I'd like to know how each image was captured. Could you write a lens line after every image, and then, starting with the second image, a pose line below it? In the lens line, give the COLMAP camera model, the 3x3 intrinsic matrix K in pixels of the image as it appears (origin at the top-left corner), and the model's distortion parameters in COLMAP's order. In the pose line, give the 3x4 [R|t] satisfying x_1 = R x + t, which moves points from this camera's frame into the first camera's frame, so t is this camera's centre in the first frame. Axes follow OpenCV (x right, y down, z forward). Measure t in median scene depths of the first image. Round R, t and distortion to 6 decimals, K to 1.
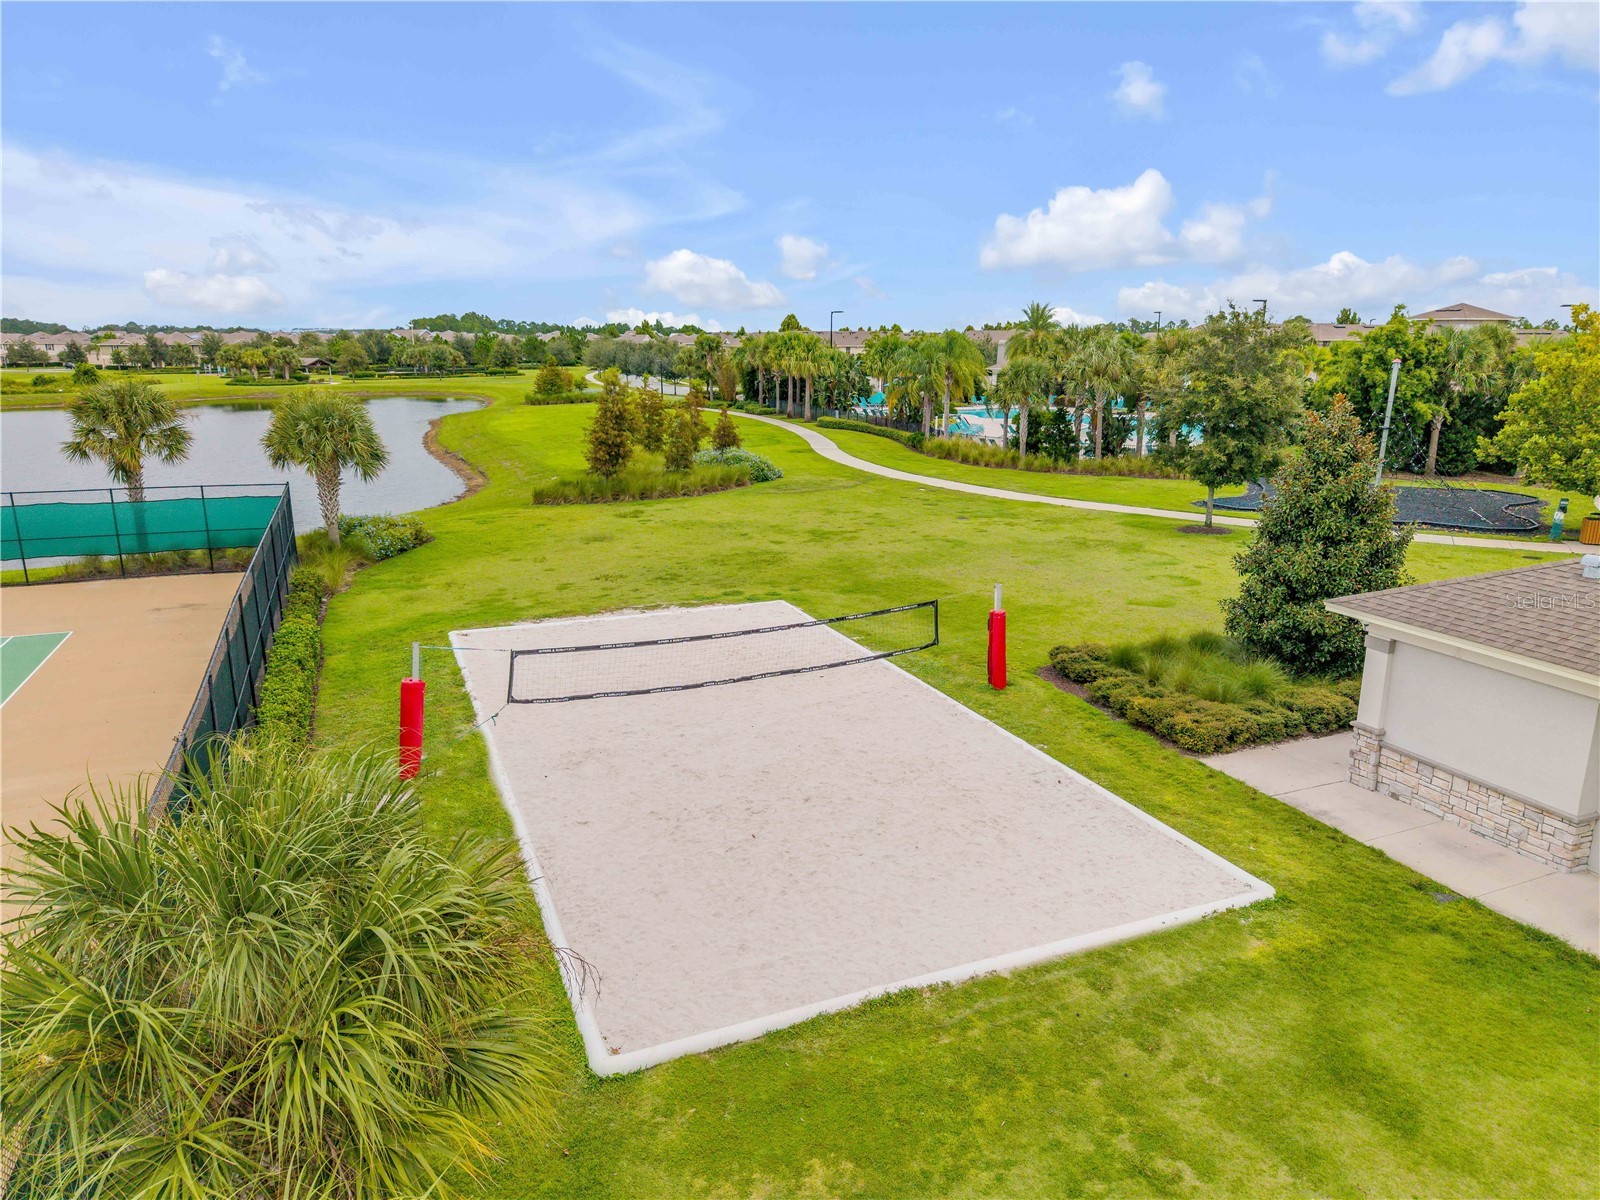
lens RADIAL K [[1069.7, 0, 800.0], [0, 1069.7, 600.0], [0, 0, 1]] dist [0.021521, -0.026927]
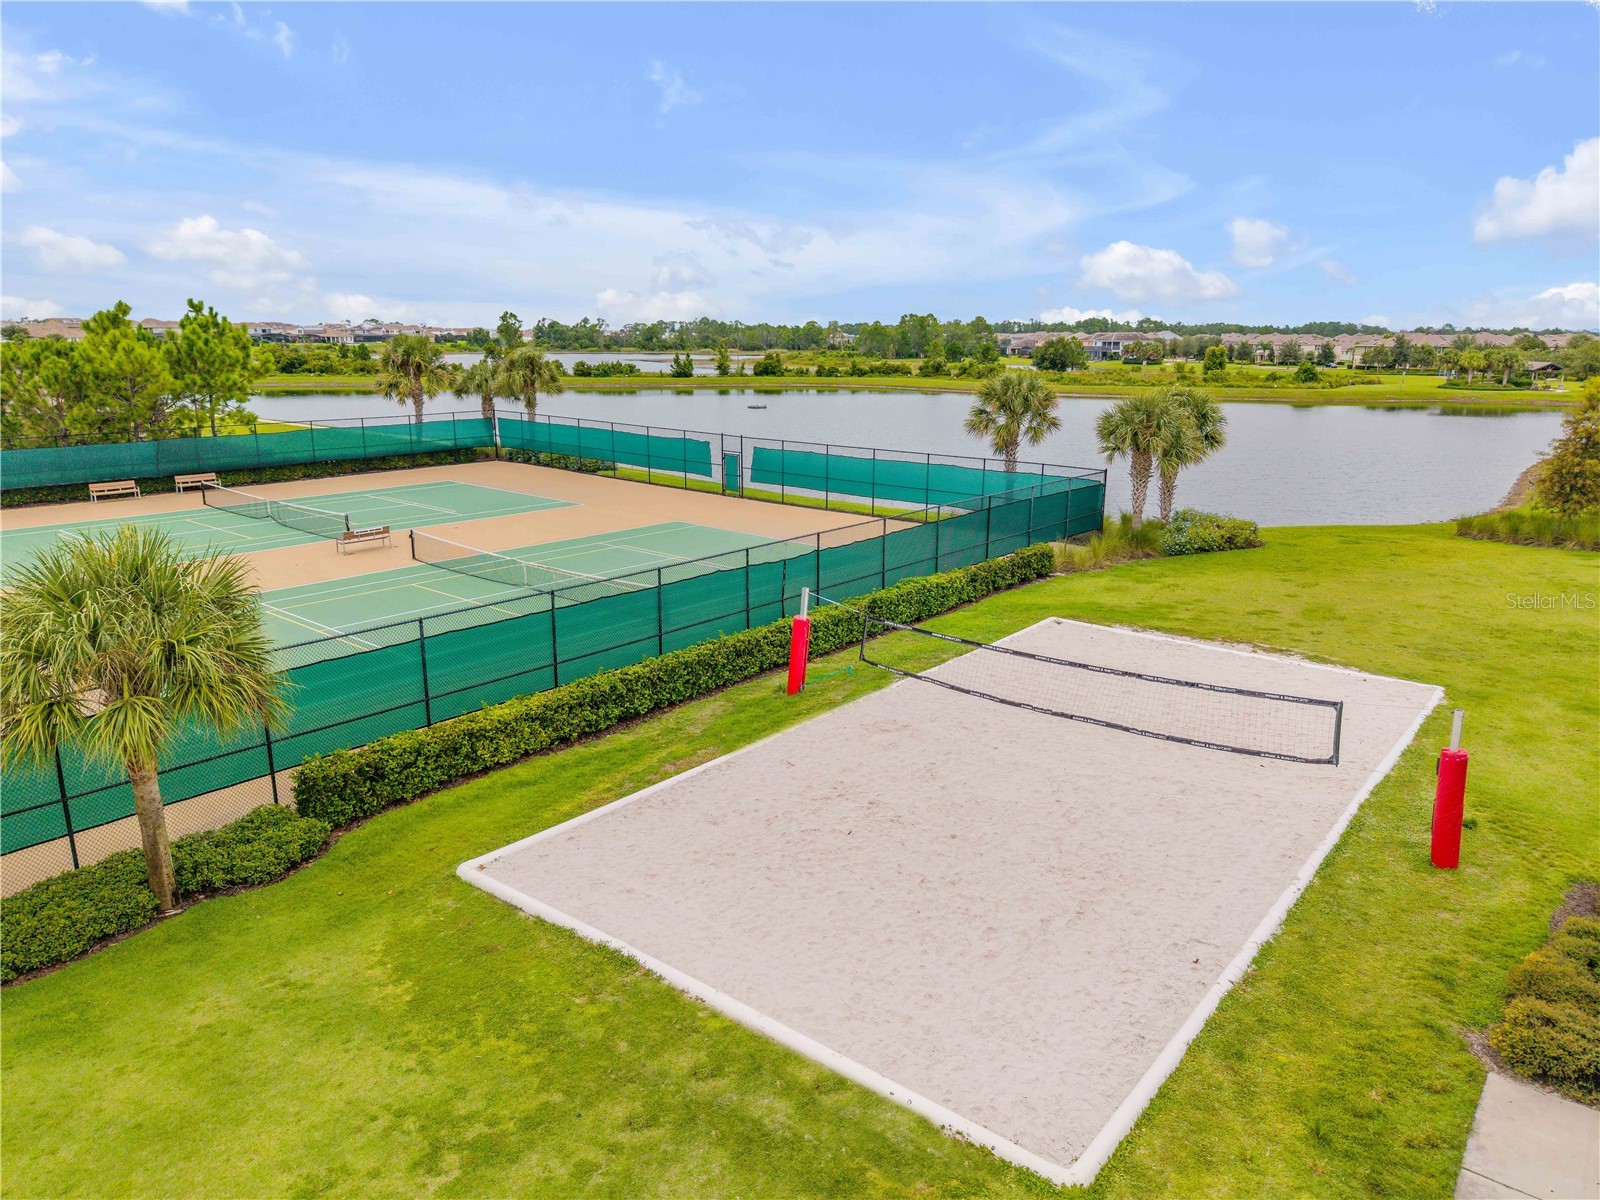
lens RADIAL K [[1065.7, 0, 800.0], [0, 1065.7, 600.0], [0, 0, 1]] dist [0.000575, 0.004026]
pose [[0.477384, 0.213637, -0.852329, 0.569606], [-0.213571, 0.969117, 0.123290, -0.080341], [0.852345, 0.123177, 0.508267, 0.326777]]
